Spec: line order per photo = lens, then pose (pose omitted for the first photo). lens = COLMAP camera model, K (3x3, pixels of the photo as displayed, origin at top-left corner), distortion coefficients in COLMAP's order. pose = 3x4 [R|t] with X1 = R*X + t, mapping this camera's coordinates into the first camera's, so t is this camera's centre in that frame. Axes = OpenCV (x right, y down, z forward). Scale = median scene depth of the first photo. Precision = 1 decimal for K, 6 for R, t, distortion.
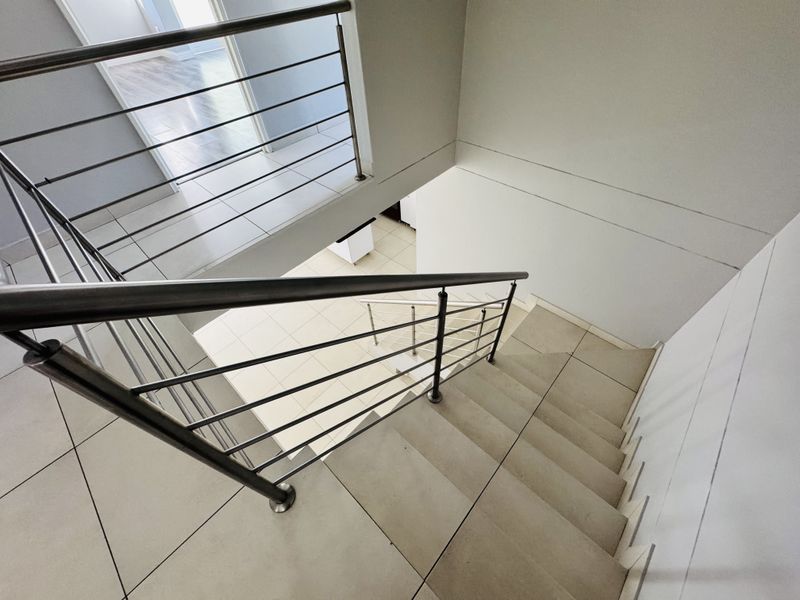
lens RADIAL K [[319.9, 0, 400.1], [0, 319.9, 299.0], [0, 0, 1]] dist [-0.002386, -0.000317]
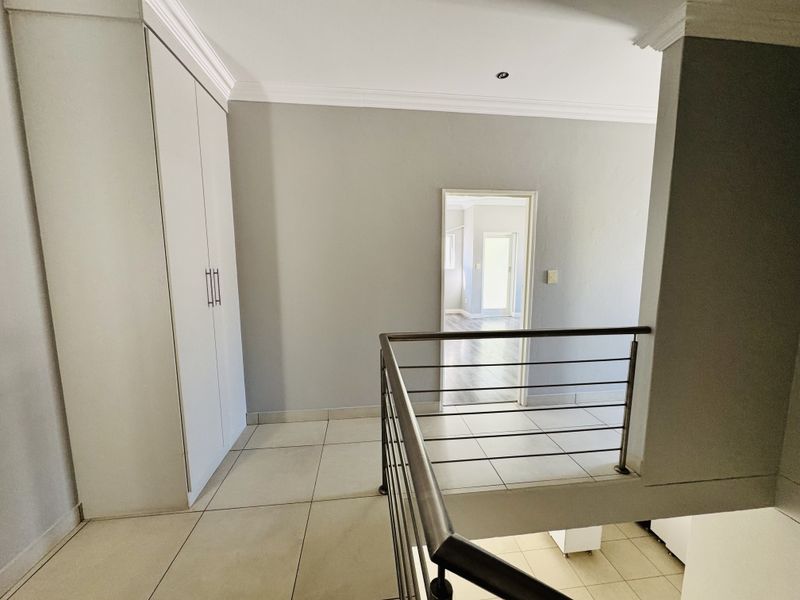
lens RADIAL K [[319.9, 0, 400.3], [0, 319.9, 299.7], [0, 0, 1]] dist [-0.002386, -0.000317]
pose [[0.757927, 0.126873, -0.639883, -0.086790], [-0.509378, 0.727895, -0.459024, -0.002626], [0.407529, 0.673849, 0.616317, -0.122964]]
